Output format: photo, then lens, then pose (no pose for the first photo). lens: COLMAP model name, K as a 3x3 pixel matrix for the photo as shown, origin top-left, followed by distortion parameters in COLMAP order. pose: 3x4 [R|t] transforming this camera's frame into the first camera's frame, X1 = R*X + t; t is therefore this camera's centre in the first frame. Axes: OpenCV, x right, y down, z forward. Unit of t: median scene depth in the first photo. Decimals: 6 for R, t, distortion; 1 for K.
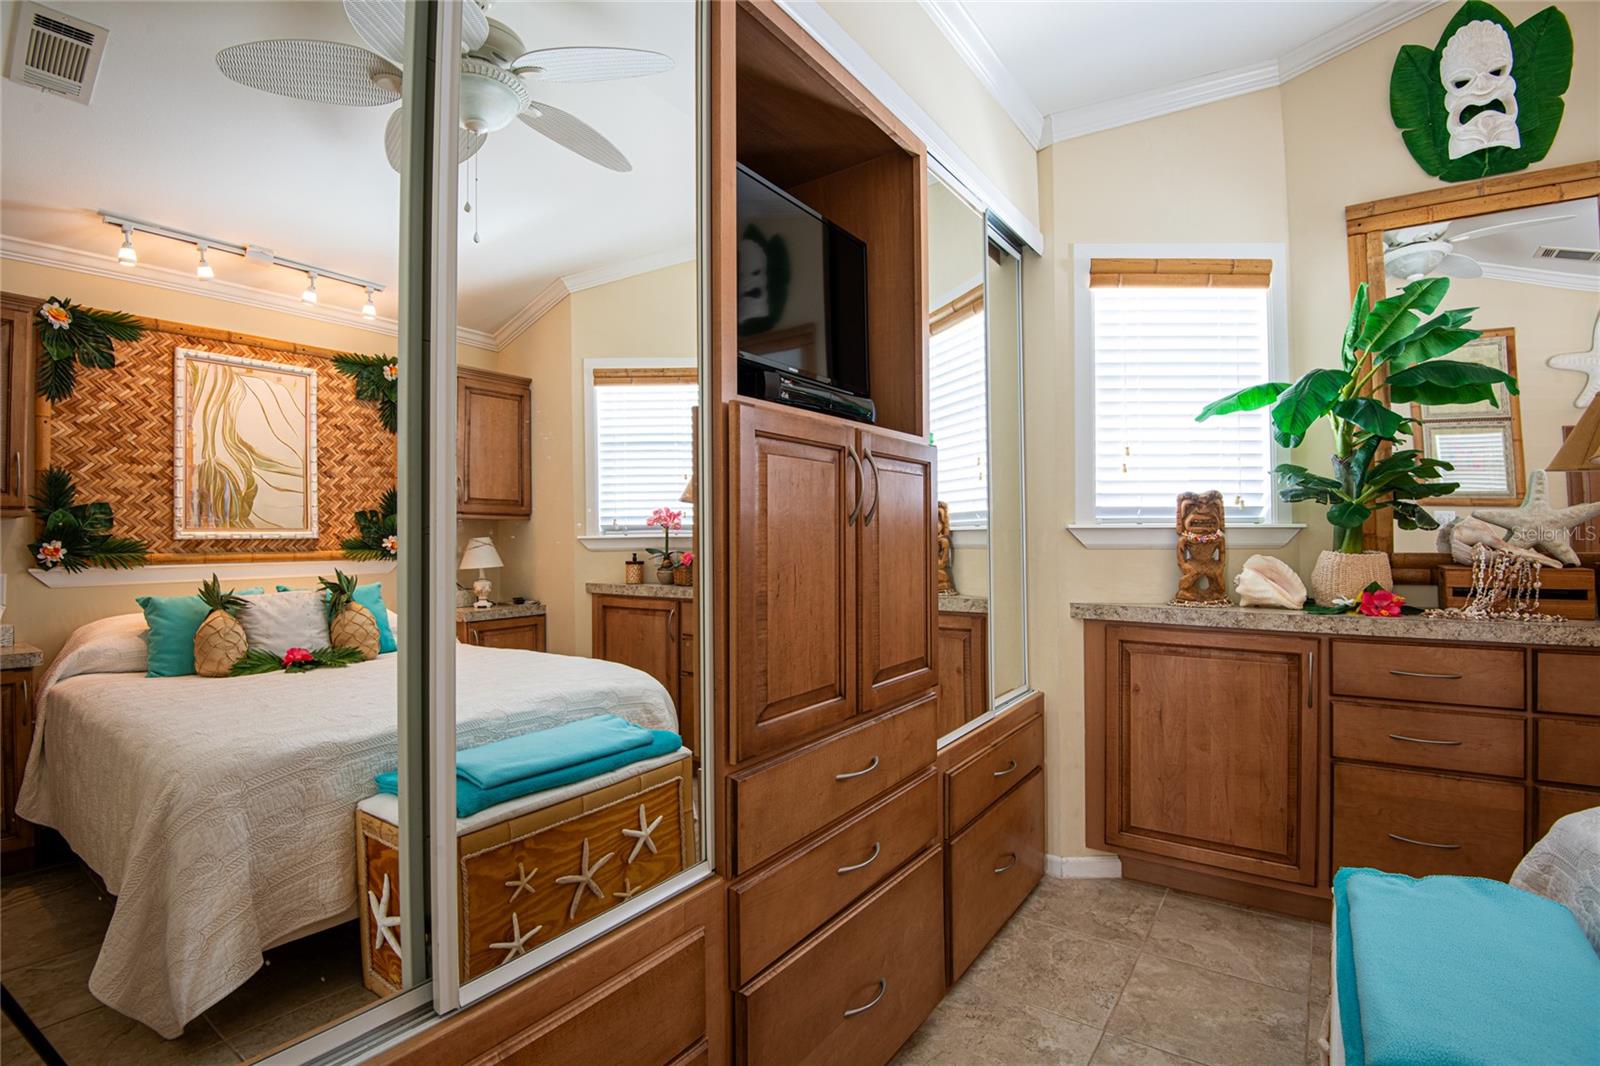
lens RADIAL K [[741.5, 0, 804.2], [0, 741.5, 524.0], [0, 0, 1]] dist [-0.034507, -0.005072]
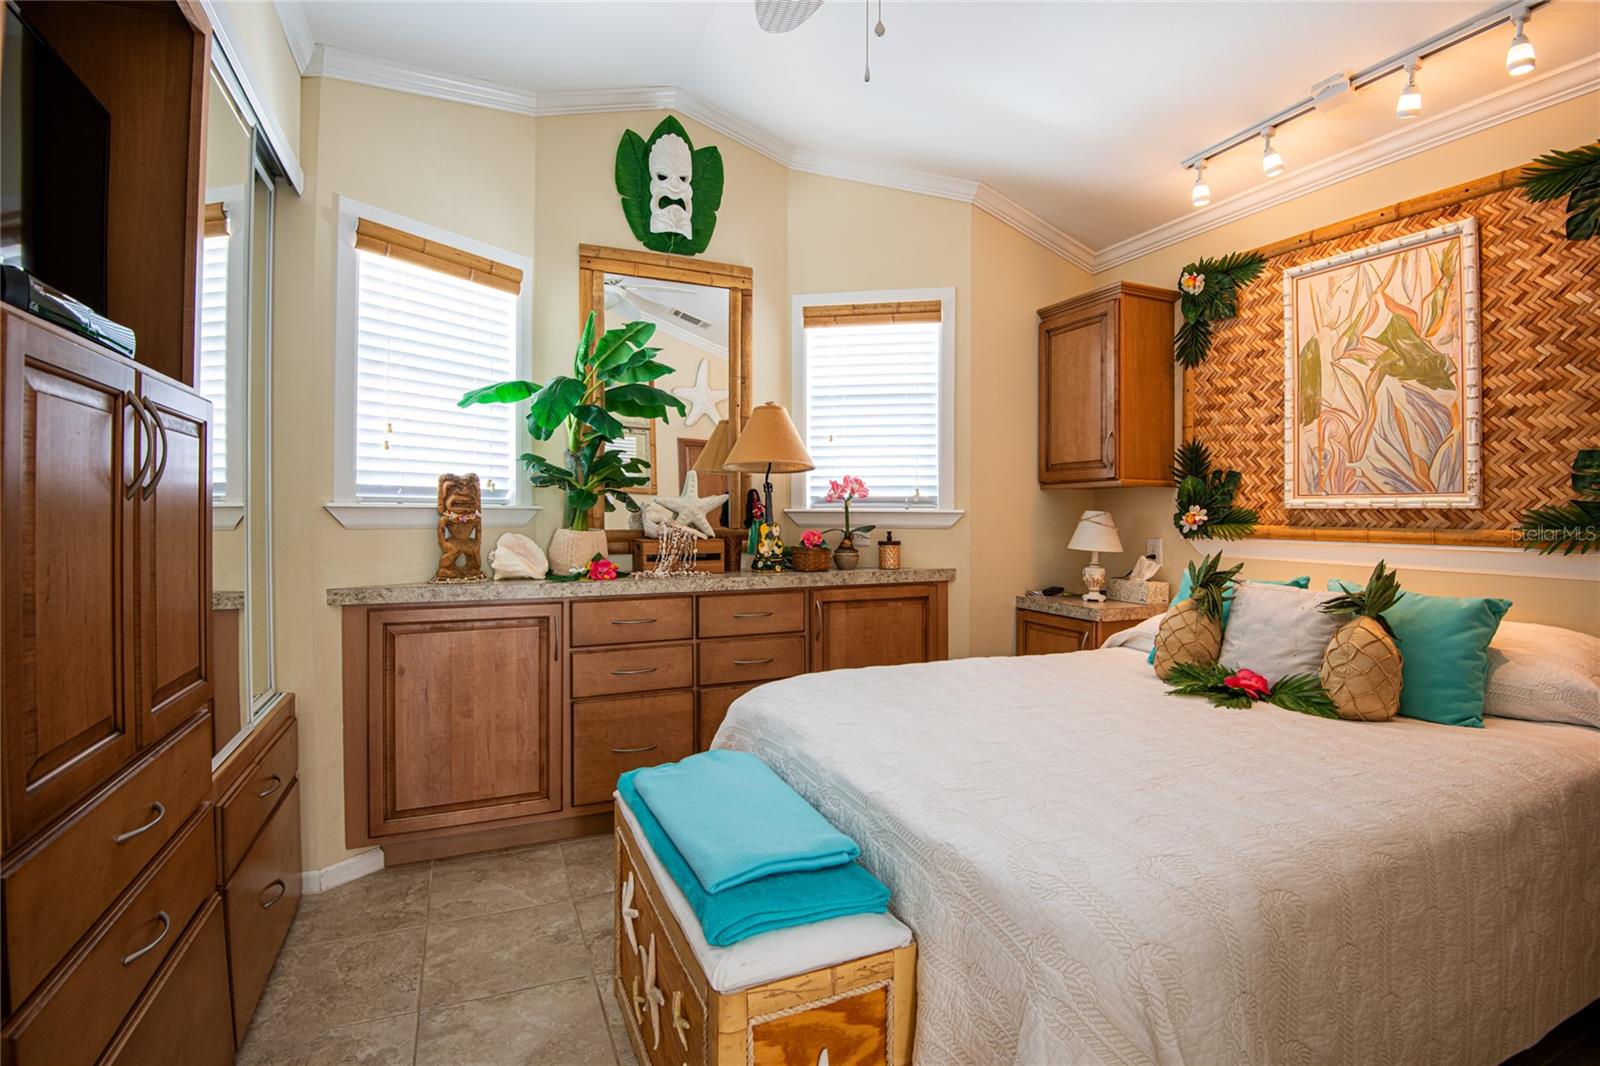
lens RADIAL K [[747.0, 0, 814.4], [0, 747.0, 523.8], [0, 0, 1]] dist [-0.024024, -0.008851]
pose [[0.505416, -0.005708, 0.862857, -0.132990], [-0.015825, 0.999749, 0.015883, 0.002506], [-0.862730, -0.021682, 0.505199, 0.025355]]
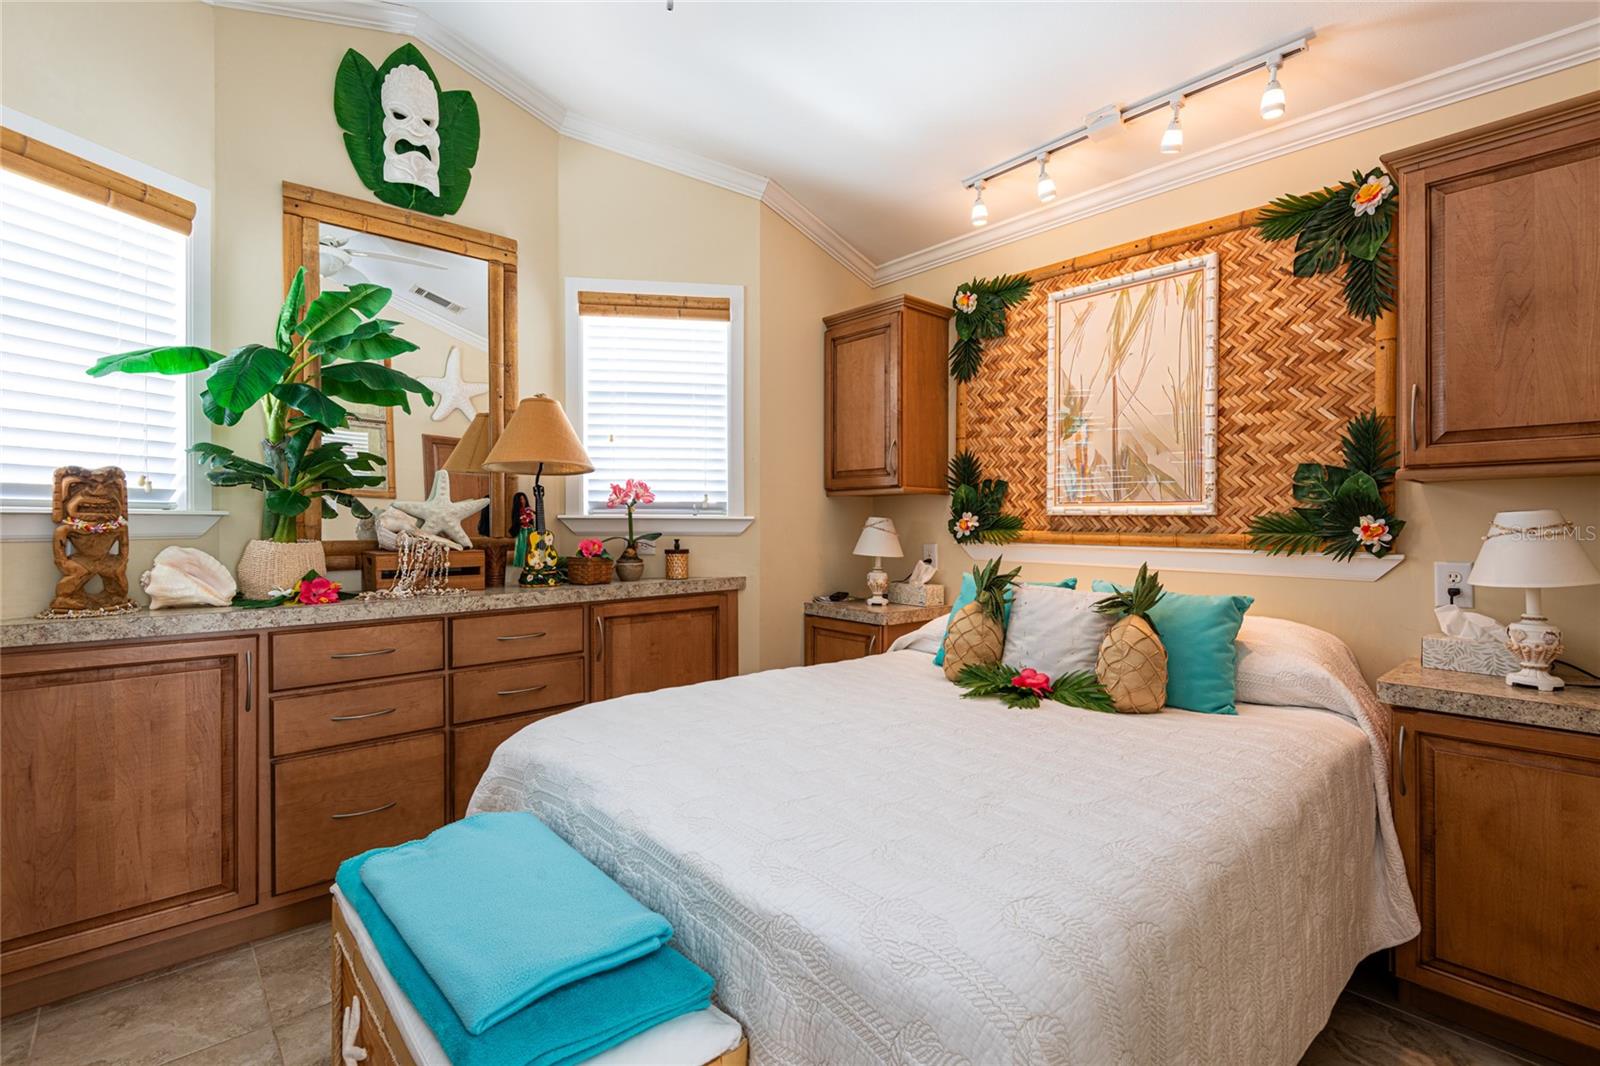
lens RADIAL K [[732.8, 0, 814.8], [0, 732.8, 526.8], [0, 0, 1]] dist [0.022912, -0.015139]
pose [[0.219539, -0.003054, 0.975599, -0.056136], [-0.014327, 0.999877, 0.006354, 0.003050], [-0.975499, -0.015373, 0.219468, 0.094158]]
